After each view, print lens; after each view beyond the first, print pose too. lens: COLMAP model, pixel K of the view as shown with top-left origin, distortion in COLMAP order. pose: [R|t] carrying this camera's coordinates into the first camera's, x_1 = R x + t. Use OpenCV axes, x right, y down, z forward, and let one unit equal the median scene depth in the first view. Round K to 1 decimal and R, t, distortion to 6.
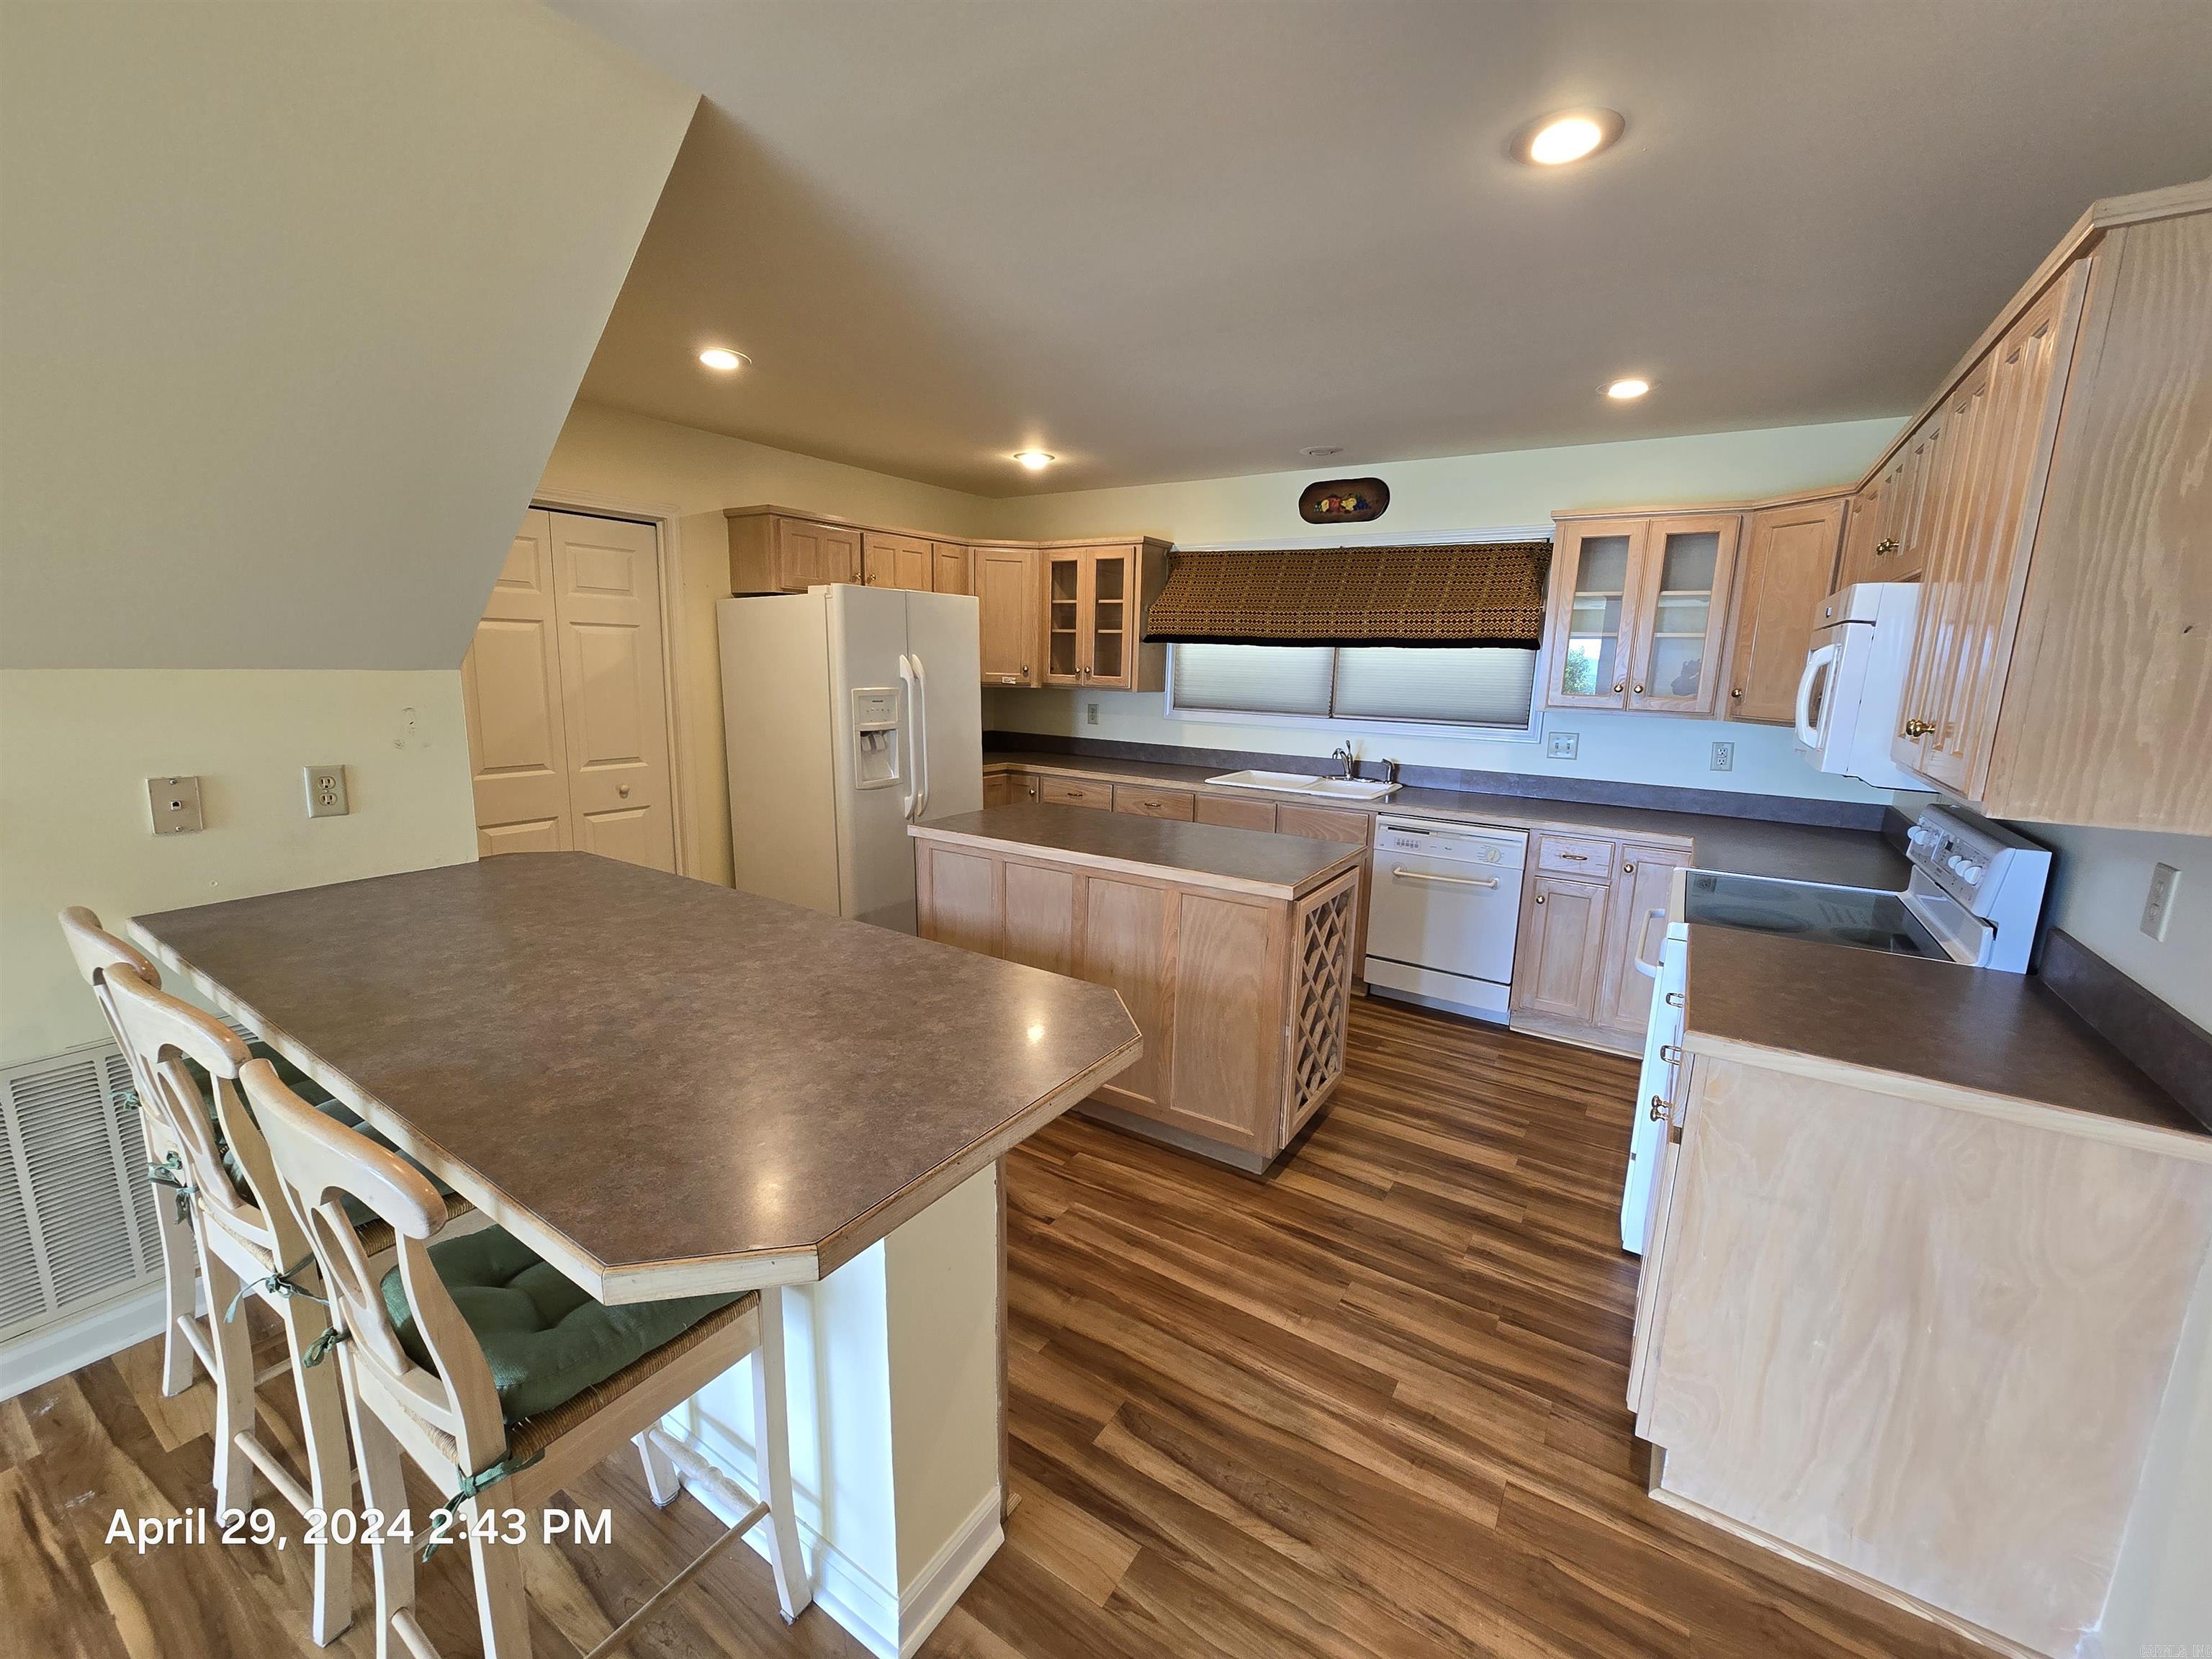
lens RADIAL K [[905.0, 0, 1095.5], [0, 905.0, 824.1], [0, 0, 1]] dist [-0.006160, 0.001167]
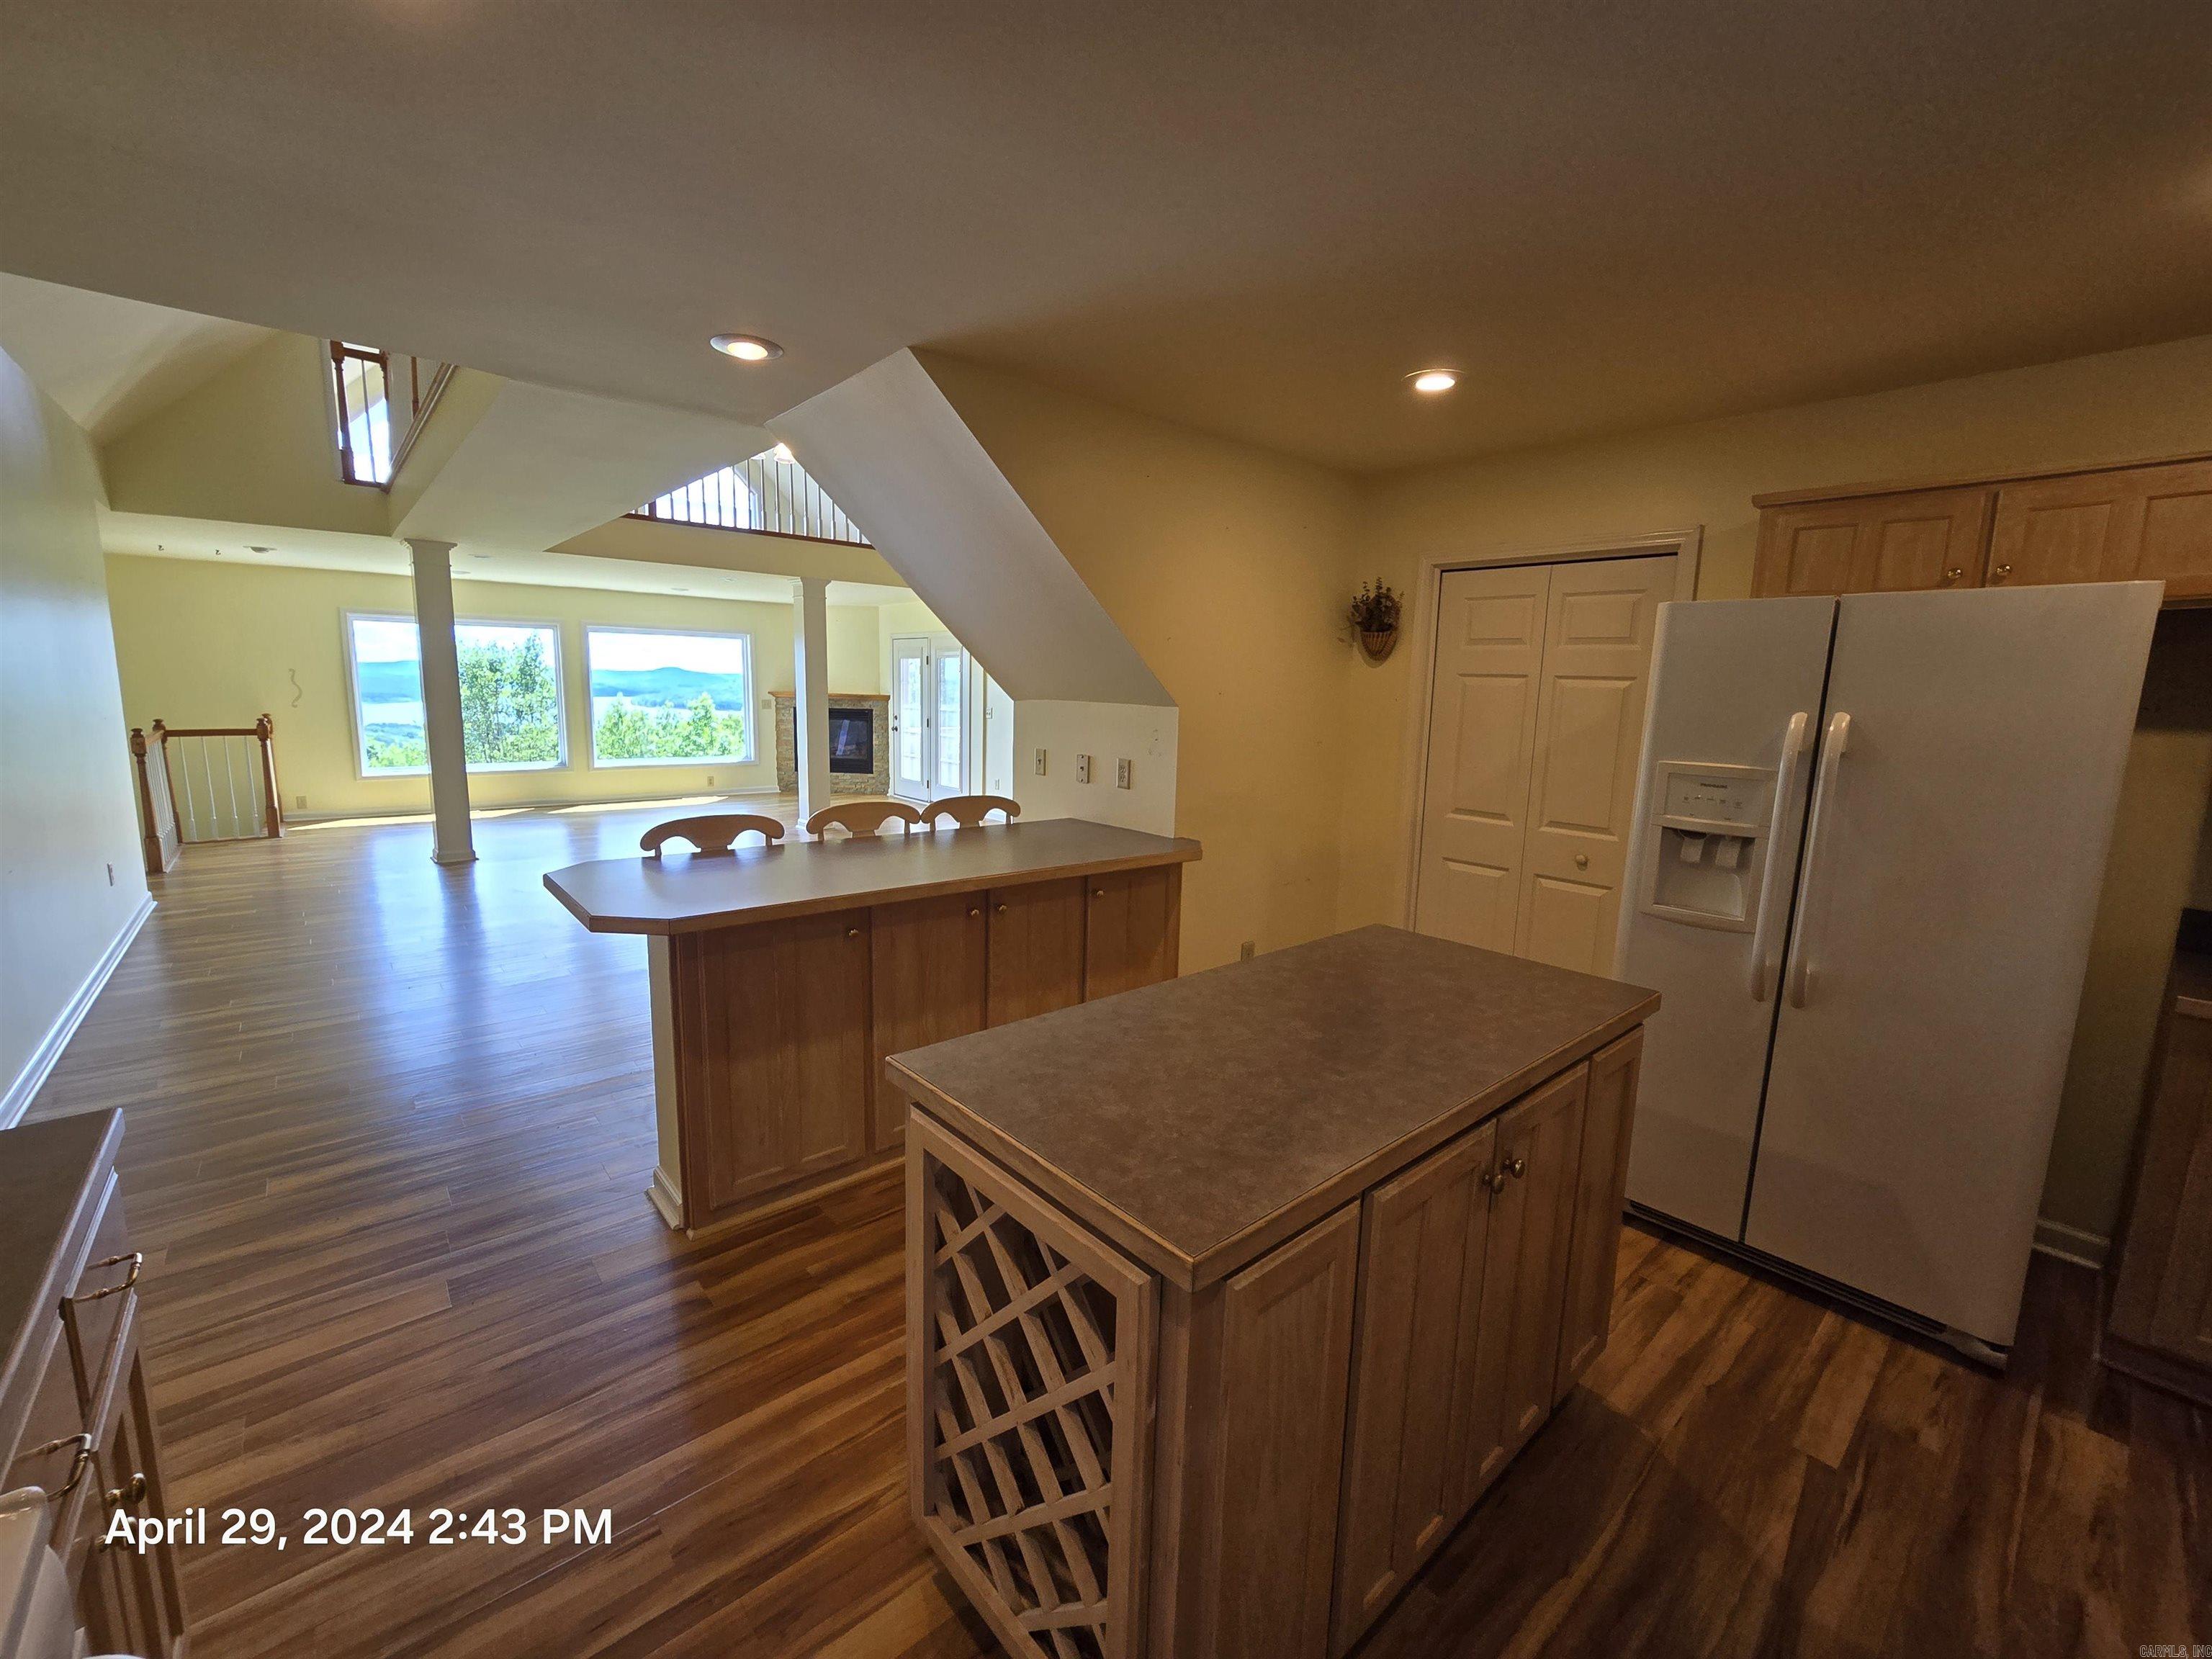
lens RADIAL K [[905.0, 0, 1110.2], [0, 905.0, 823.8], [0, 0, 1]] dist [-0.006160, 0.001167]
pose [[-0.268073, 0.116185, -0.956367, 0.481491], [-0.209597, 0.961890, 0.175606, -0.141328], [0.940322, 0.247527, -0.233505, 0.815915]]
